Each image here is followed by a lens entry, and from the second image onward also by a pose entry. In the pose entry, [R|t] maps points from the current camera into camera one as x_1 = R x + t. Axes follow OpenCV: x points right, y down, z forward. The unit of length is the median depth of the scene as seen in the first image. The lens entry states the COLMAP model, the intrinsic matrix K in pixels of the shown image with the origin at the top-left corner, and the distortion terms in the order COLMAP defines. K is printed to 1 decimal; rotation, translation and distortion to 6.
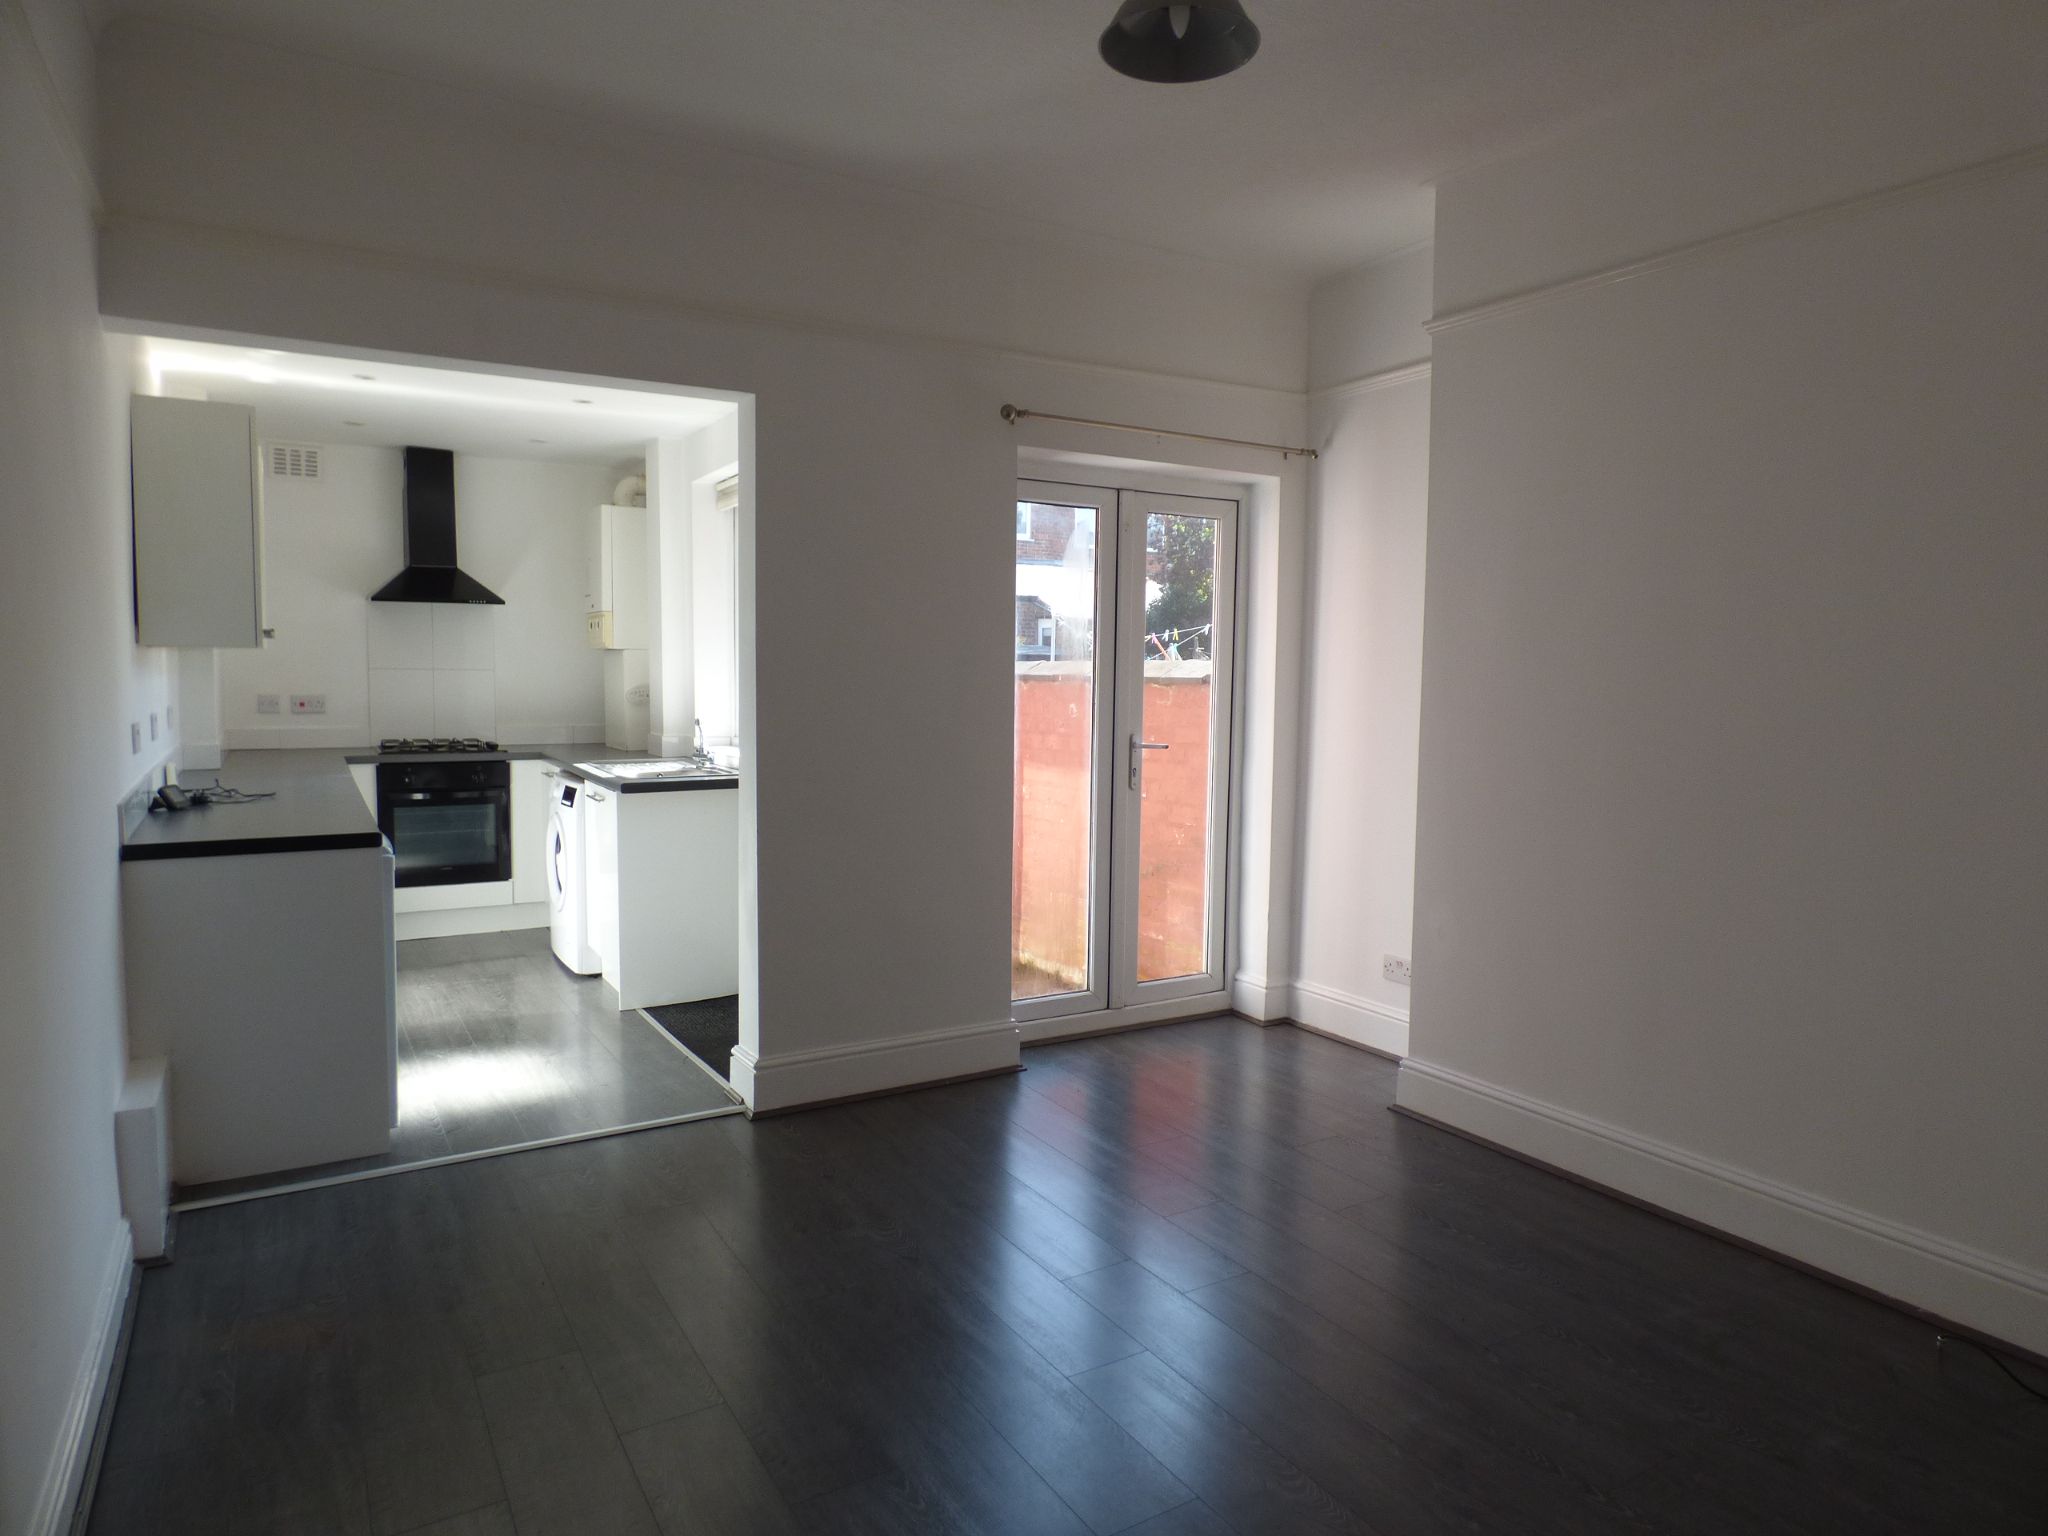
lens RADIAL K [[1239.1, 0, 1016.2], [0, 1239.1, 764.2], [0, 0, 1]] dist [0.005979, -0.002388]
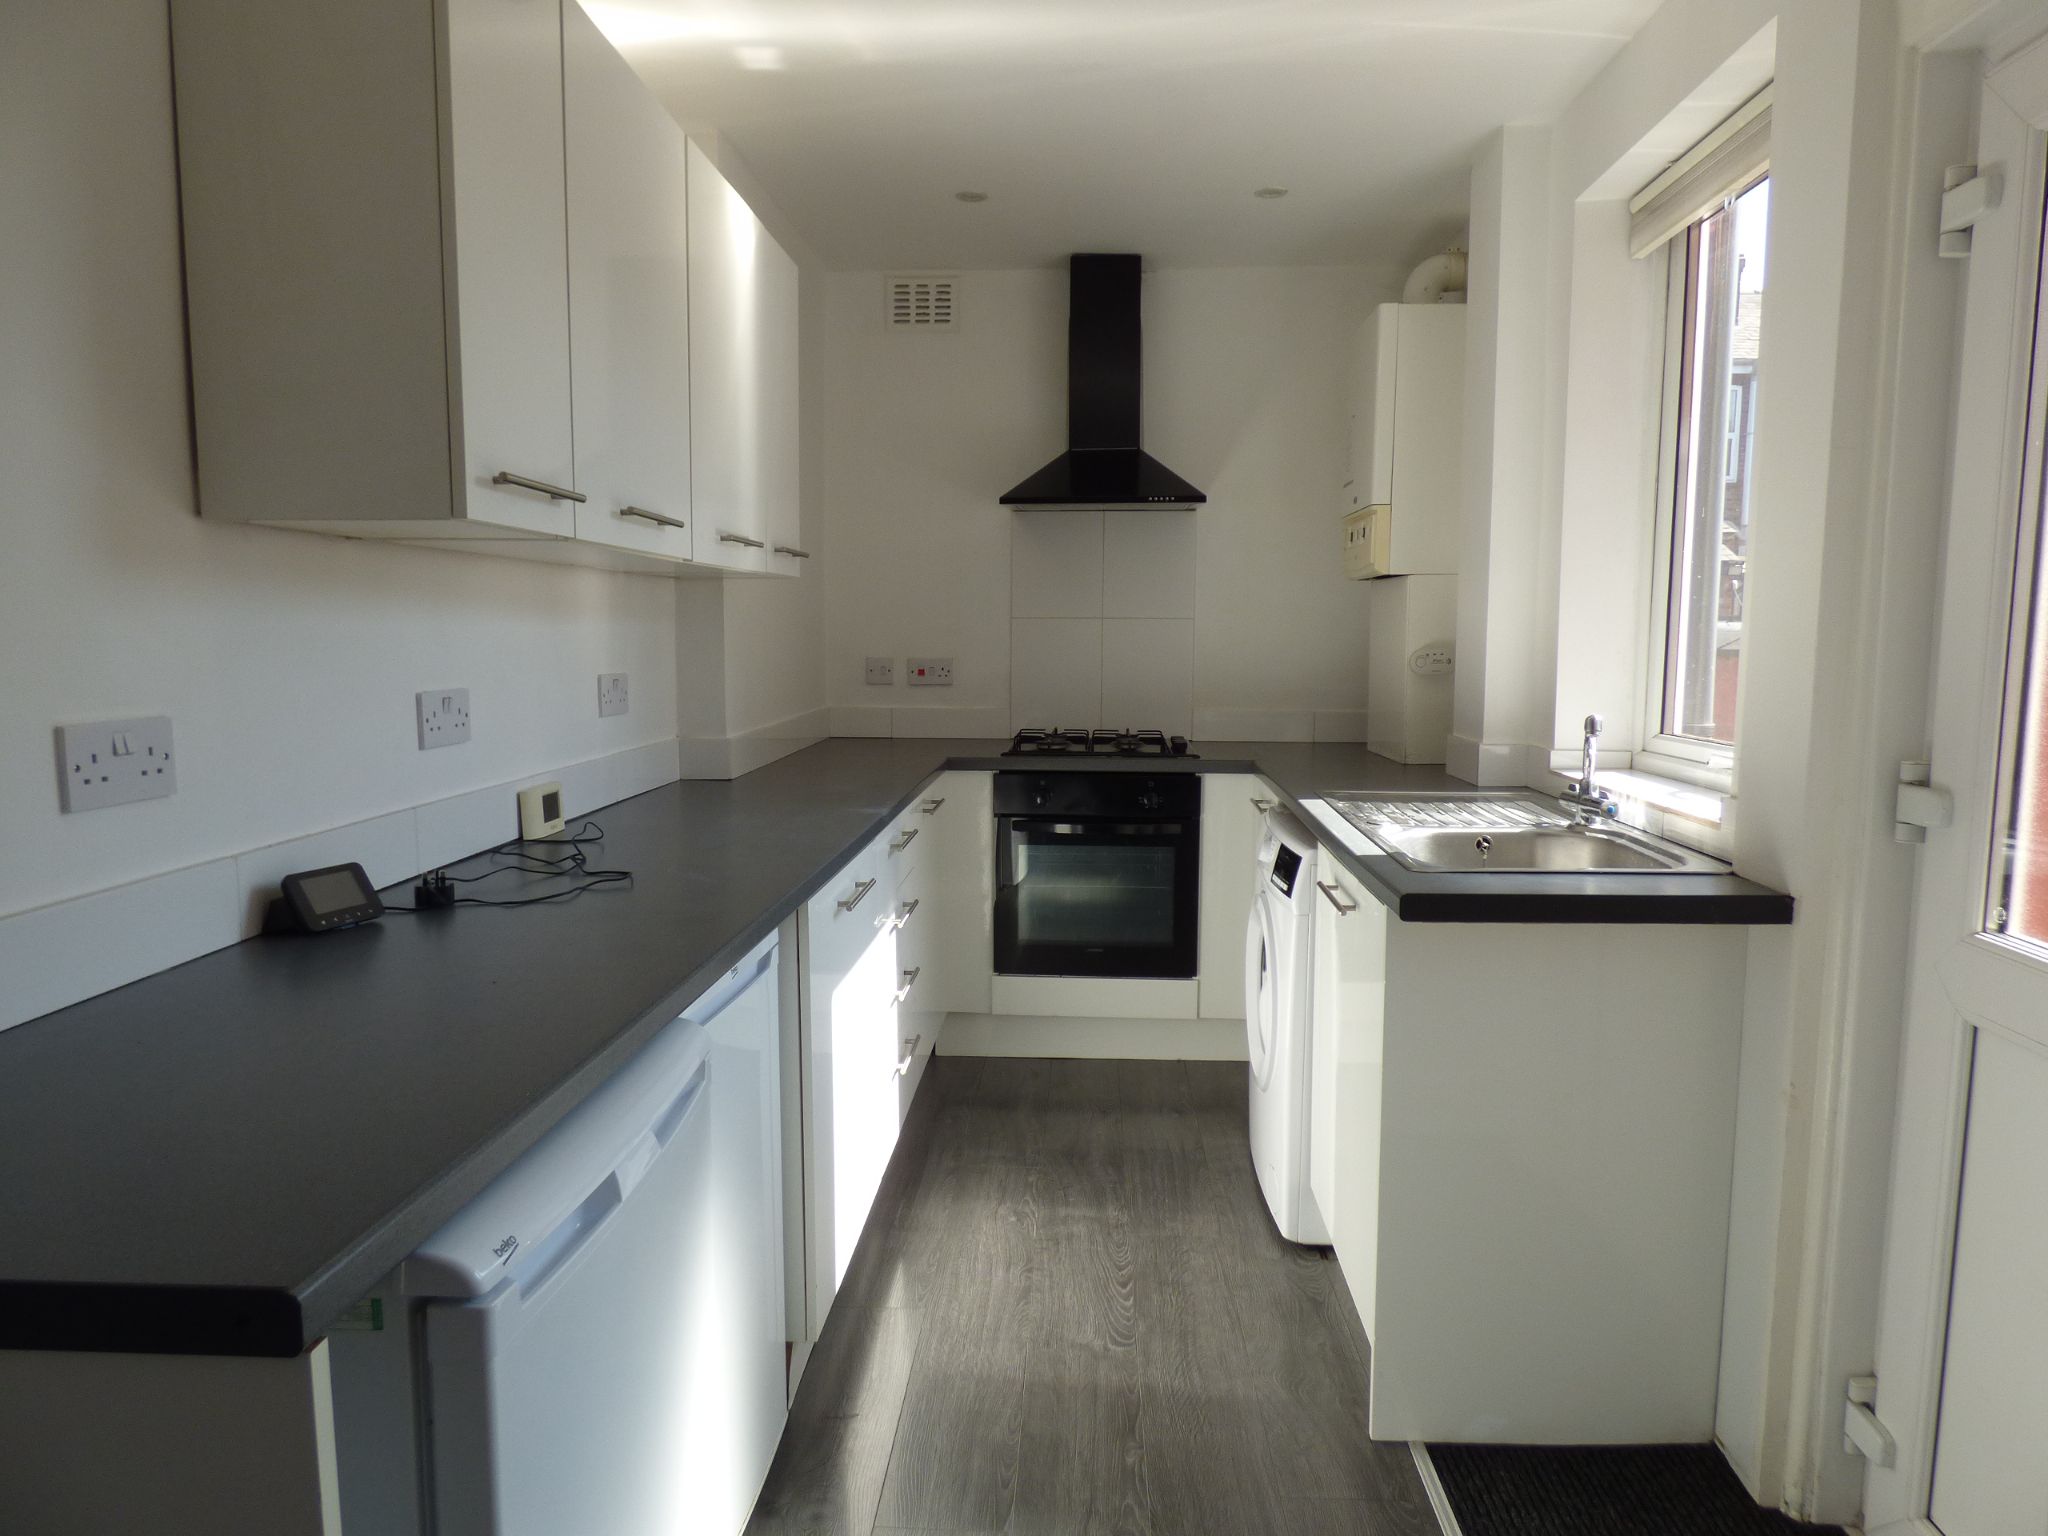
lens RADIAL K [[1239.1, 0, 1021.0], [0, 1239.1, 764.2], [0, 0, 1]] dist [0.005979, -0.002388]
pose [[0.828619, 0.049544, -0.557616, -0.158999], [-0.035549, 0.998723, 0.035910, -0.025087], [0.558683, -0.009933, 0.829322, 0.481323]]
